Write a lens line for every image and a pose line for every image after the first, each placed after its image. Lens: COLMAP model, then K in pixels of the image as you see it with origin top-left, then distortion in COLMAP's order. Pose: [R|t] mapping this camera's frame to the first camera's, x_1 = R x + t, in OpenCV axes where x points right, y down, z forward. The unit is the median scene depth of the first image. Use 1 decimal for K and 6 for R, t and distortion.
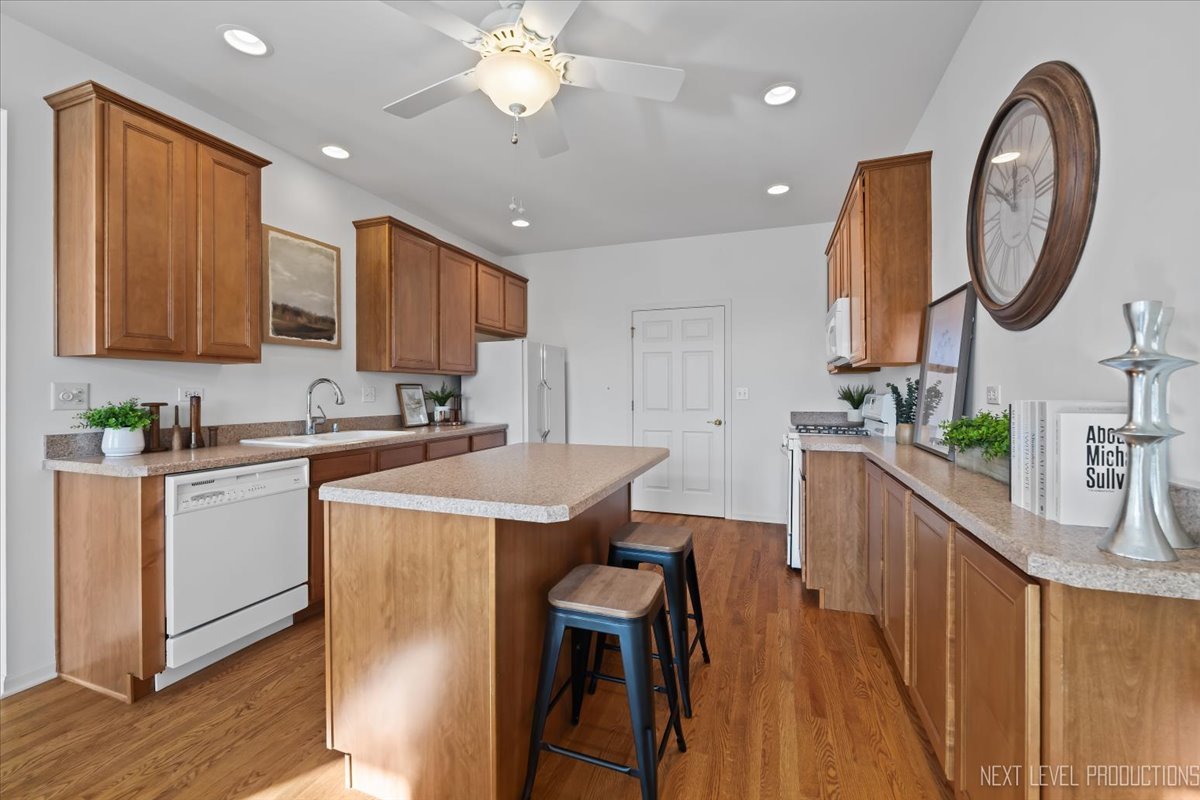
lens RADIAL K [[491.1, 0, 599.8], [0, 491.1, 394.2], [0, 0, 1]] dist [-0.002573, -0.000245]
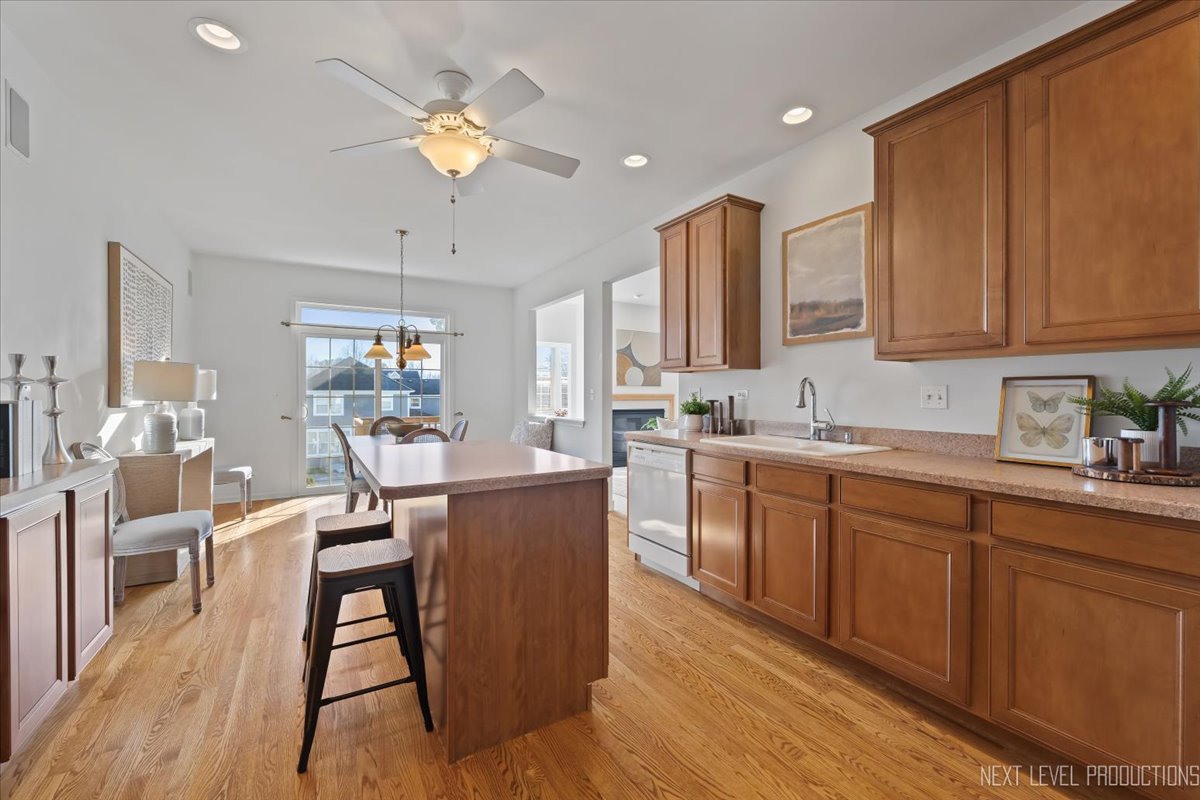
lens RADIAL K [[480.8, 0, 588.9], [0, 480.8, 393.1], [0, 0, 1]] dist [-0.000570, -0.000277]
pose [[-0.644166, 0.002191, -0.764882, 0.405812], [-0.001991, 0.999988, 0.004541, -0.008861], [0.764883, 0.004448, -0.644154, 1.482668]]
